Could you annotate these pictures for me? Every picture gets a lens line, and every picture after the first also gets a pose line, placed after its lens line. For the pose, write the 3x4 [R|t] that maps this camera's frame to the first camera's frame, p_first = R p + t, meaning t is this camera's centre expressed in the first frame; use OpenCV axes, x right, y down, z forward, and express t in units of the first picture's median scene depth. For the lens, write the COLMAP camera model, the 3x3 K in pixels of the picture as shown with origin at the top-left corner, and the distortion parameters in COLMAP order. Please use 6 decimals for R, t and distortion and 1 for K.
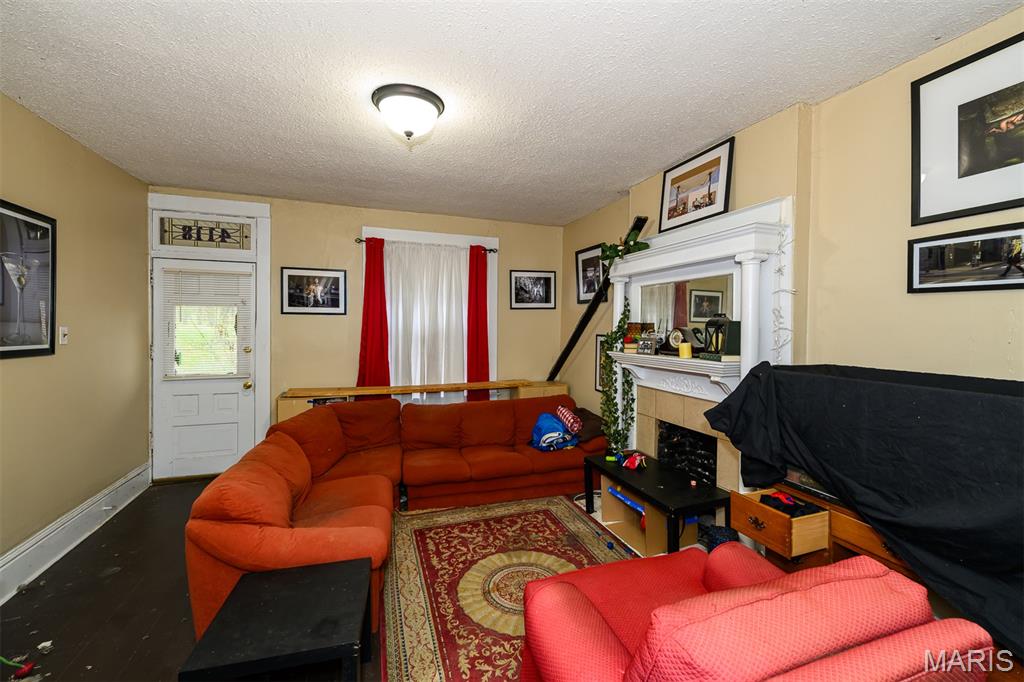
lens RADIAL K [[409.0, 0, 509.0], [0, 409.0, 324.9], [0, 0, 1]] dist [-0.000650, -0.000317]
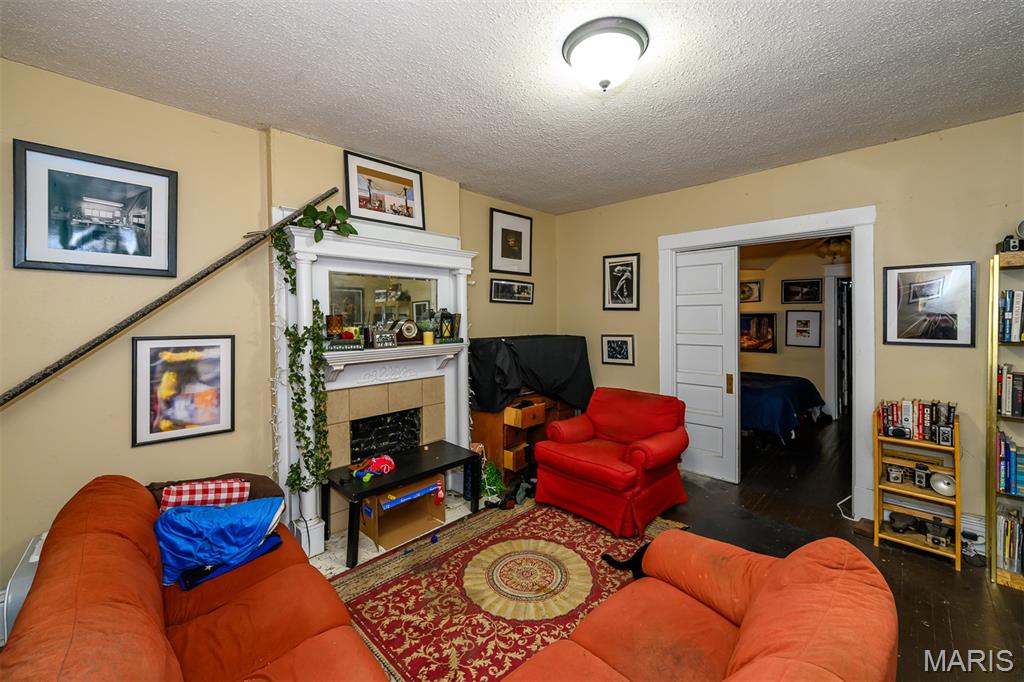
lens RADIAL K [[409.0, 0, 536.2], [0, 409.0, 318.9], [0, 0, 1]] dist [-0.000650, -0.000317]
pose [[-0.472715, -0.002453, 0.881212, -0.729508], [0.006611, 0.999958, 0.006330, 0.000079], [-0.881190, 0.008818, -0.472679, 1.224735]]
